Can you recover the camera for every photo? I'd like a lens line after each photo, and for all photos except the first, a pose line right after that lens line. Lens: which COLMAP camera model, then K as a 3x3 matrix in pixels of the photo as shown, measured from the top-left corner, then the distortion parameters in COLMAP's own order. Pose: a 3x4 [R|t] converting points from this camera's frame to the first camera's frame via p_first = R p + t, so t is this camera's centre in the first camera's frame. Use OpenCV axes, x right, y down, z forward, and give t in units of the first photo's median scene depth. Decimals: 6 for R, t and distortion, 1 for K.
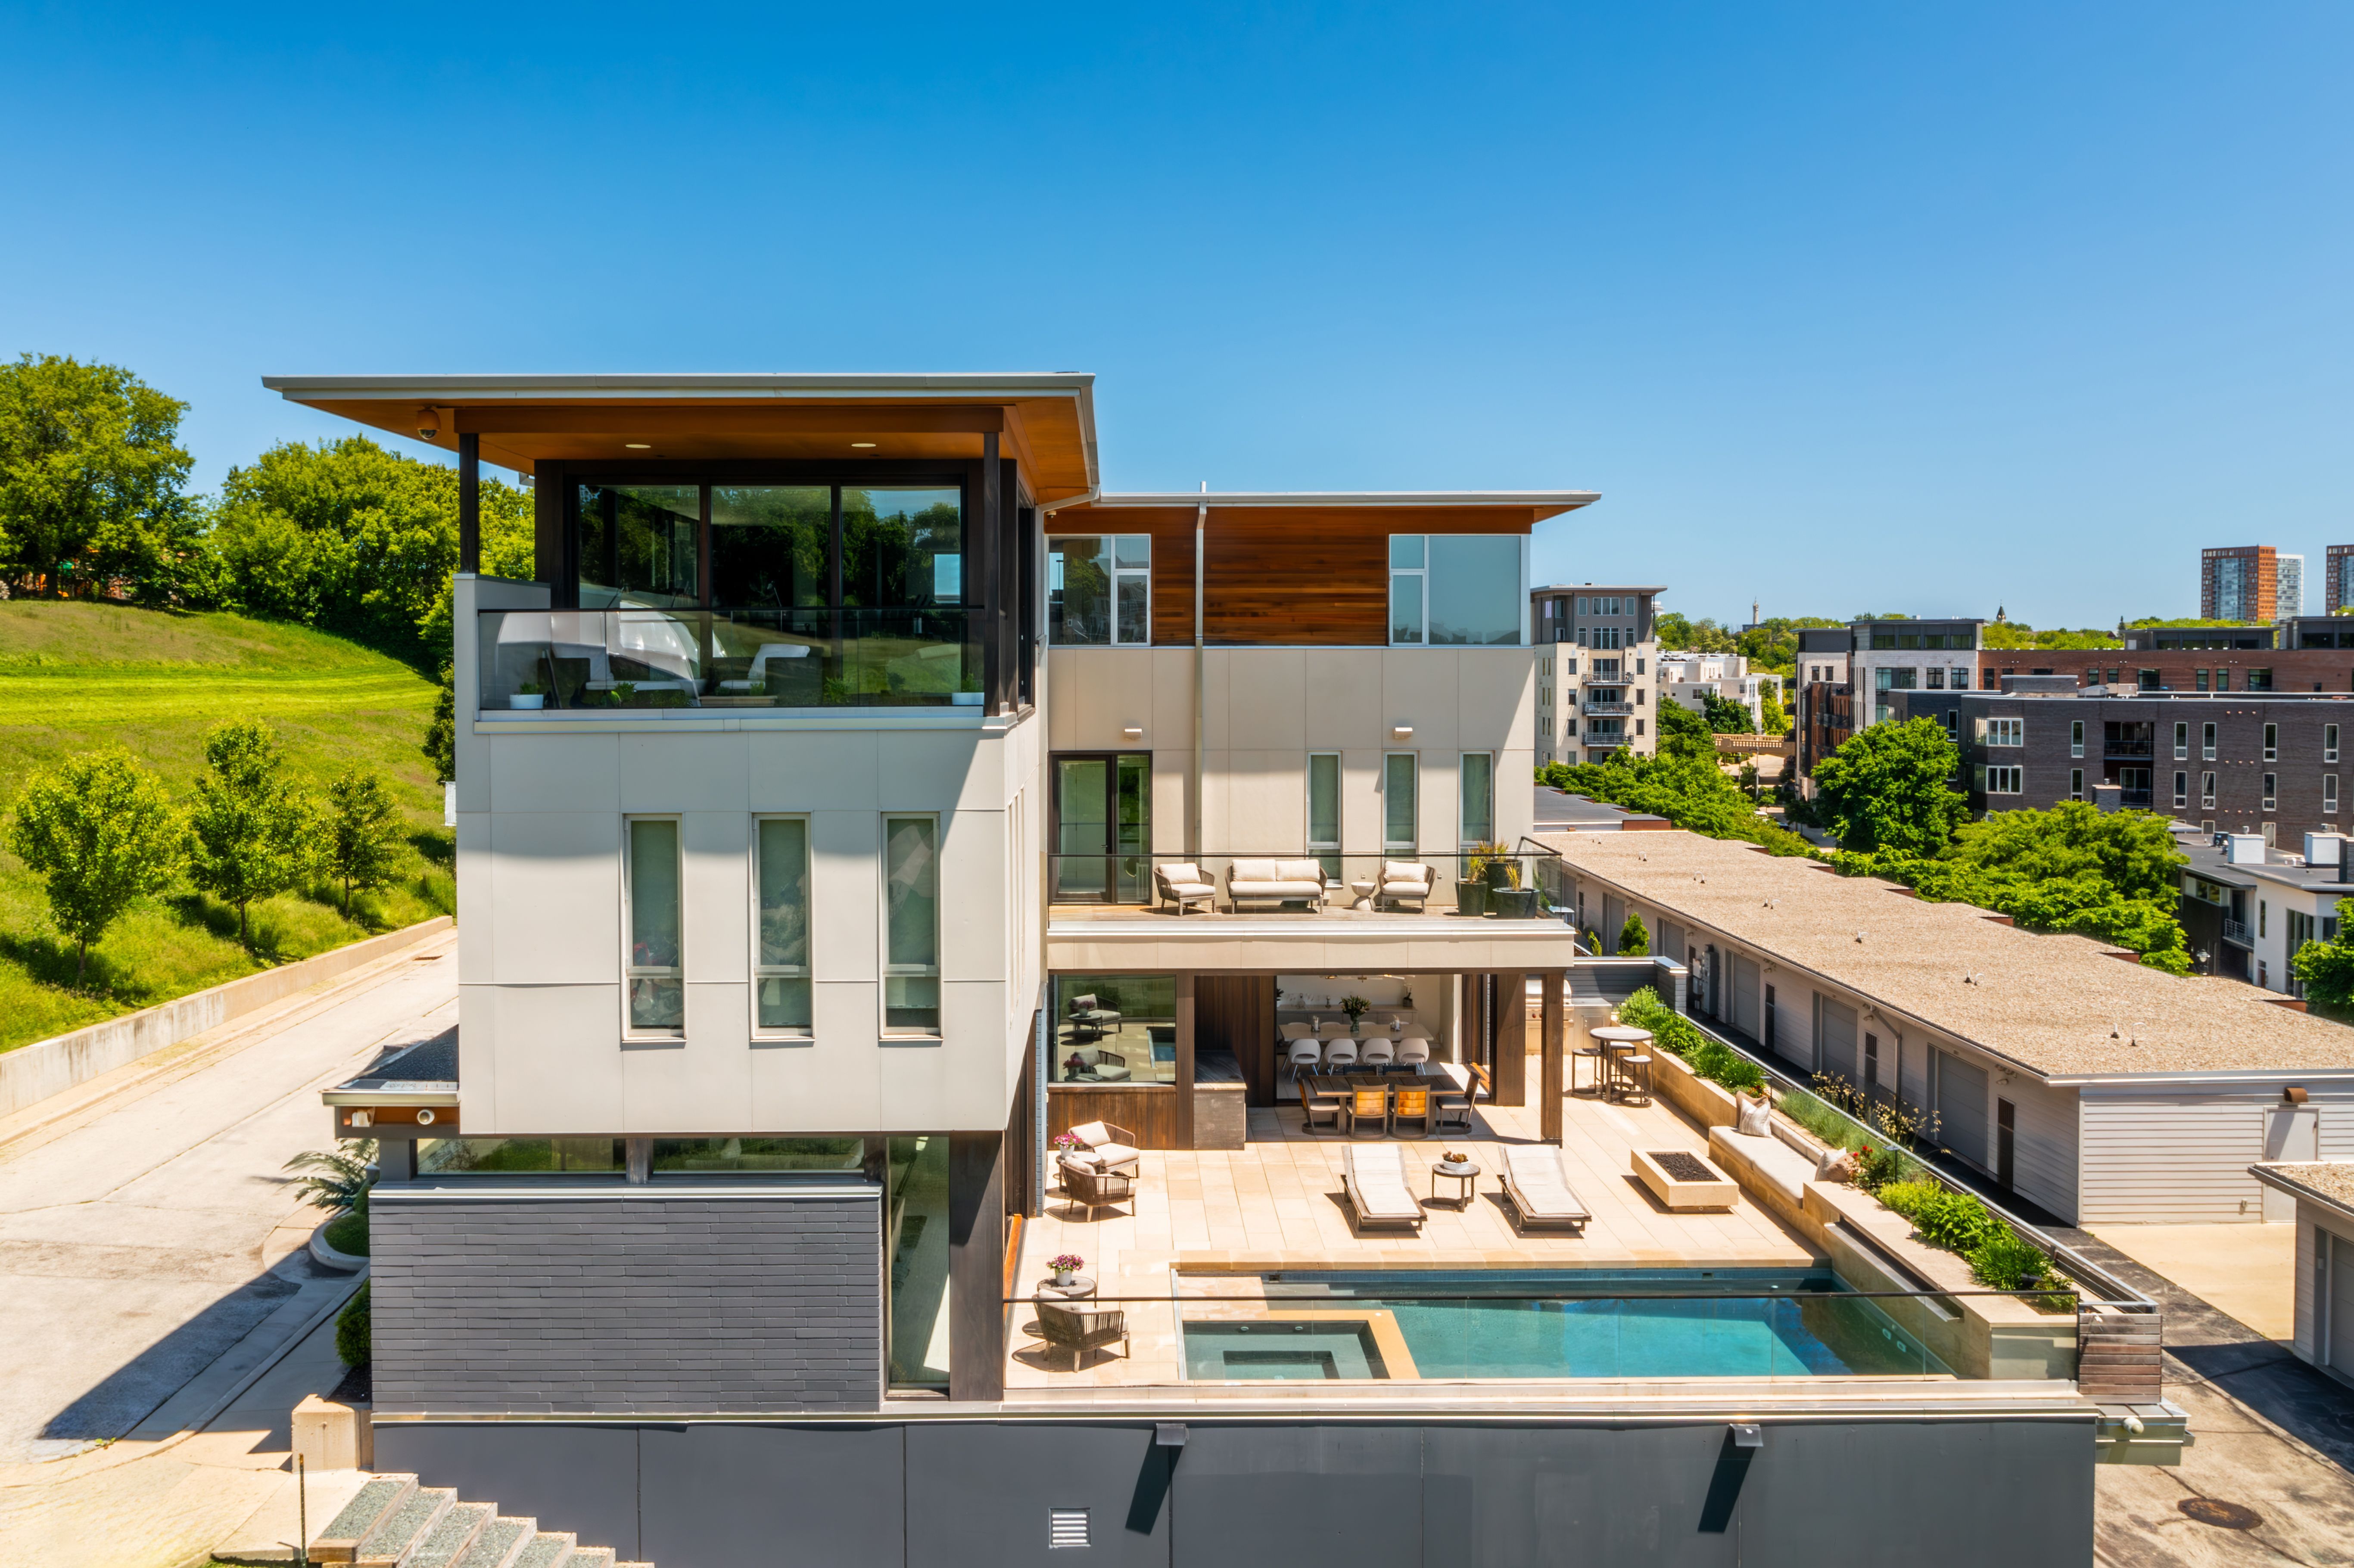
lens RADIAL K [[1894.8, 0, 1136.9], [0, 1894.8, 695.2], [0, 0, 1]] dist [-0.005825, -0.001983]
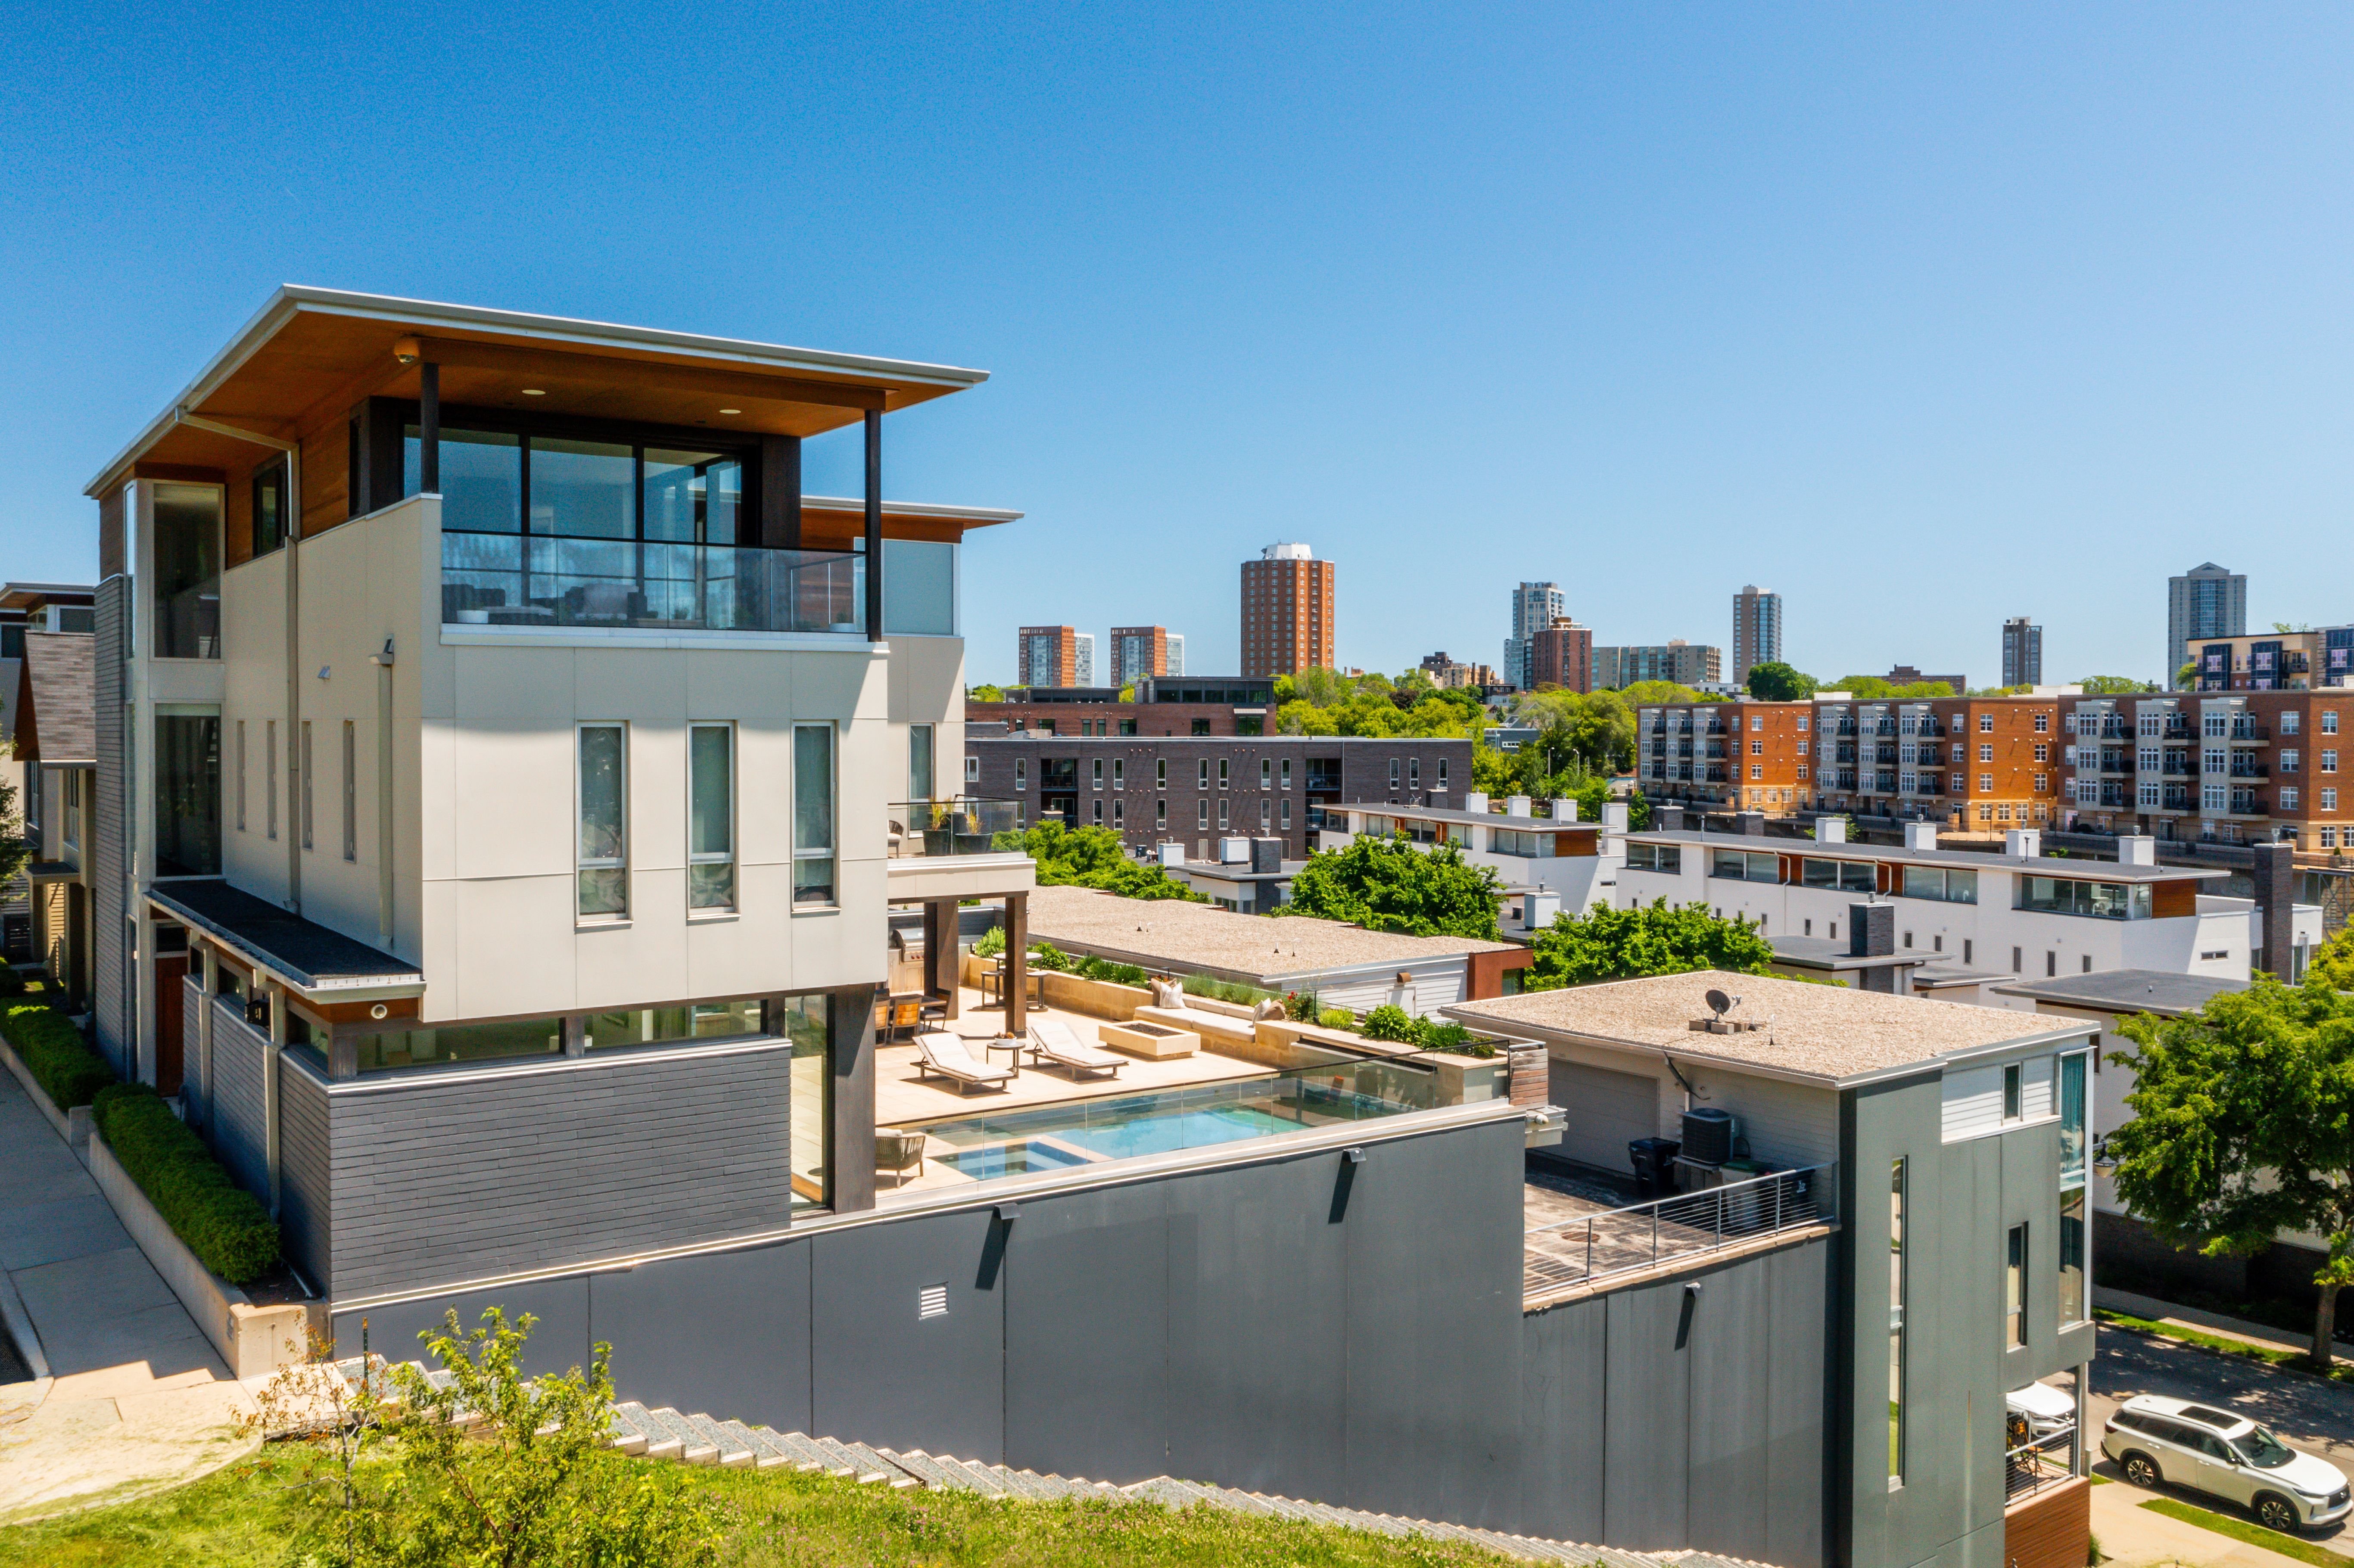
lens RADIAL K [[1874.5, 0, 1207.5], [0, 1874.5, 721.7], [0, 0, 1]] dist [-0.005519, -0.001436]
pose [[0.817268, 0.002069, 0.576255, -0.576015], [0.009006, 0.999826, -0.016363, 0.081037], [-0.576188, 0.018563, 0.817106, -0.105758]]
